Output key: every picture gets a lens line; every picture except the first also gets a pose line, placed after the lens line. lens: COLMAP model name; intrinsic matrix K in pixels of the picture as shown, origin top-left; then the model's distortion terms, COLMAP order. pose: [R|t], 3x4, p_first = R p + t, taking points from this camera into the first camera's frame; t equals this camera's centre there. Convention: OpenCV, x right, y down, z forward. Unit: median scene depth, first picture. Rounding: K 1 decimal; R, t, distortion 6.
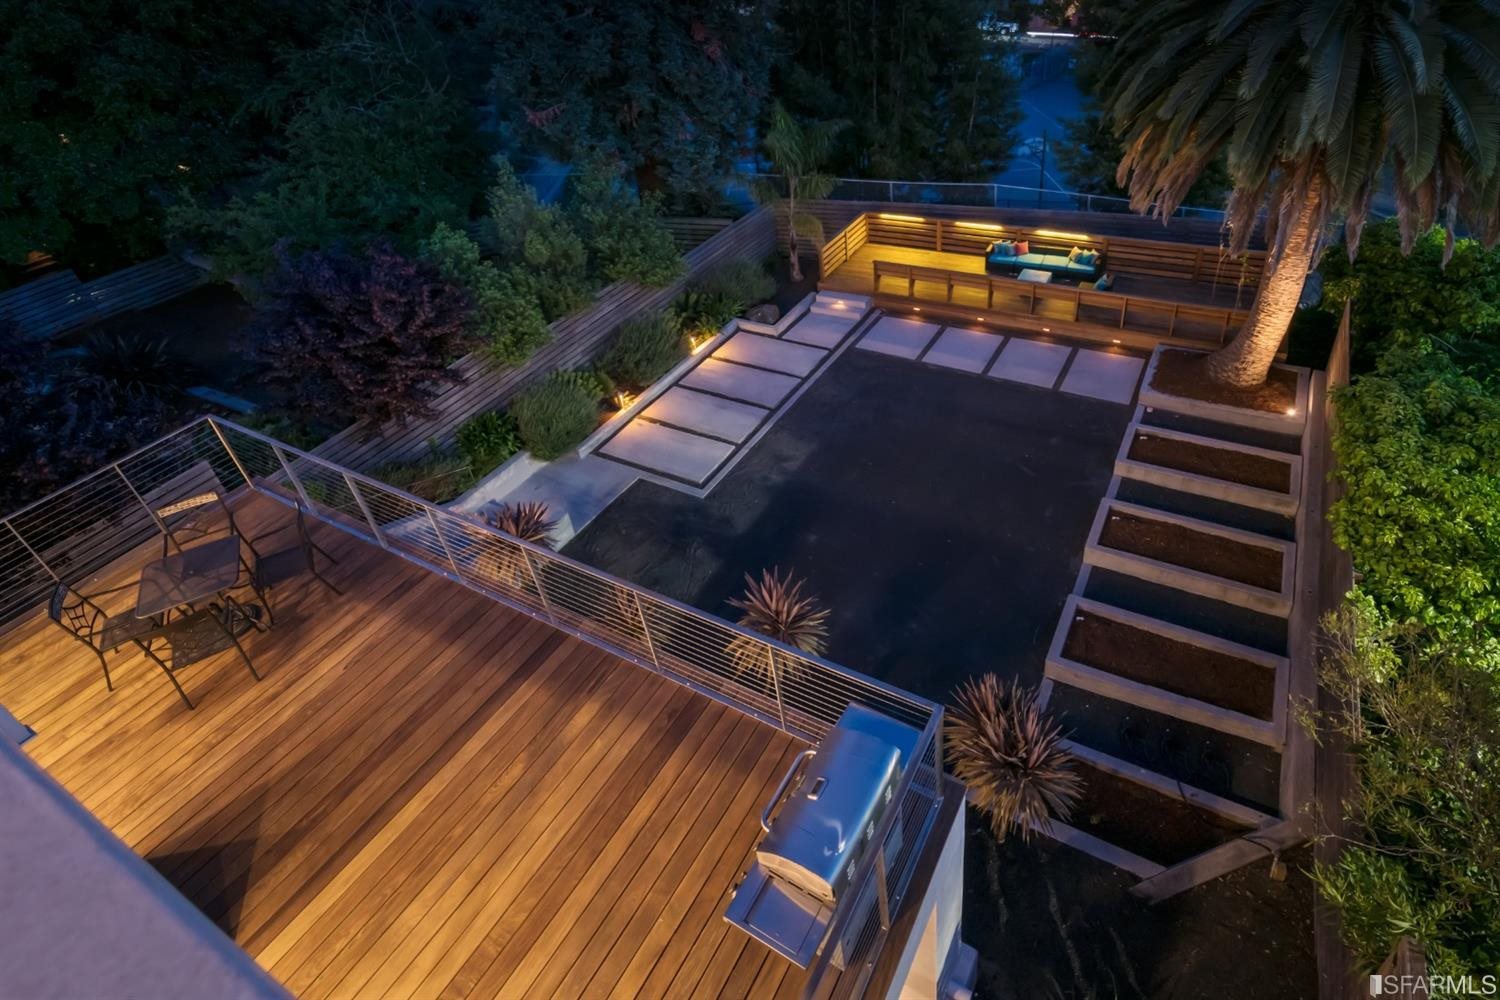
lens RADIAL K [[732.1, 0, 773.8], [0, 732.1, 294.4], [0, 0, 1]] dist [0.000318, 0.000025]
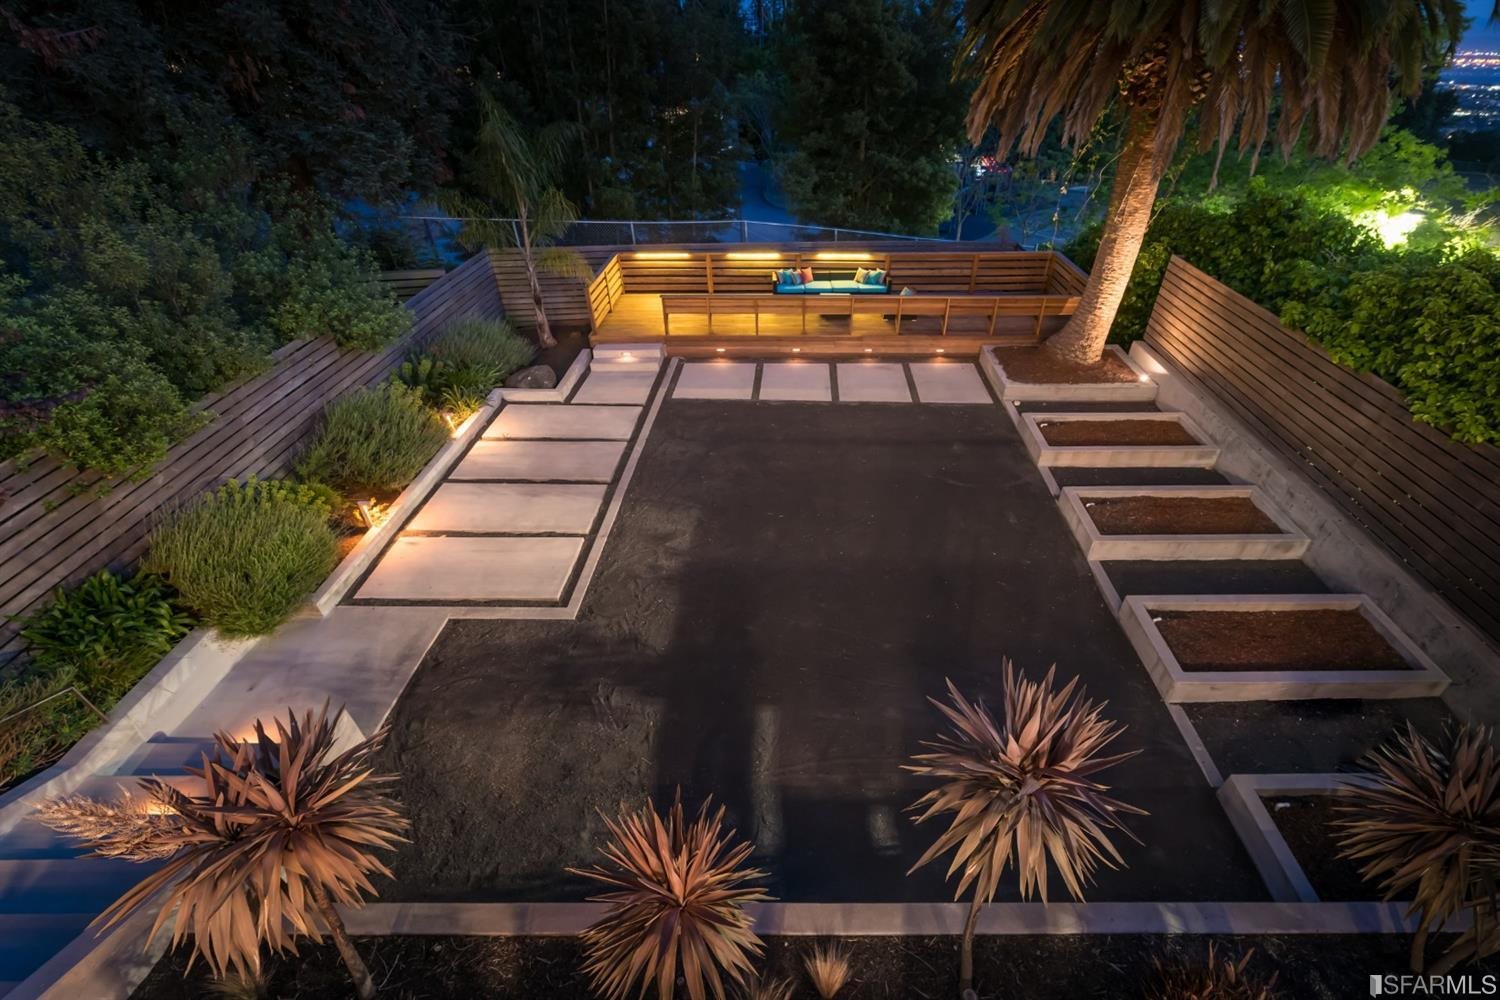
lens RADIAL K [[664.6, 0, 751.3], [0, 664.6, 510.5], [0, 0, 1]] dist [-0.001218, -0.001456]
pose [[0.891658, -0.203337, 0.404474, -0.134454], [0.146600, 0.975001, 0.166975, 0.088948], [-0.428315, -0.089588, 0.899177, 0.334451]]
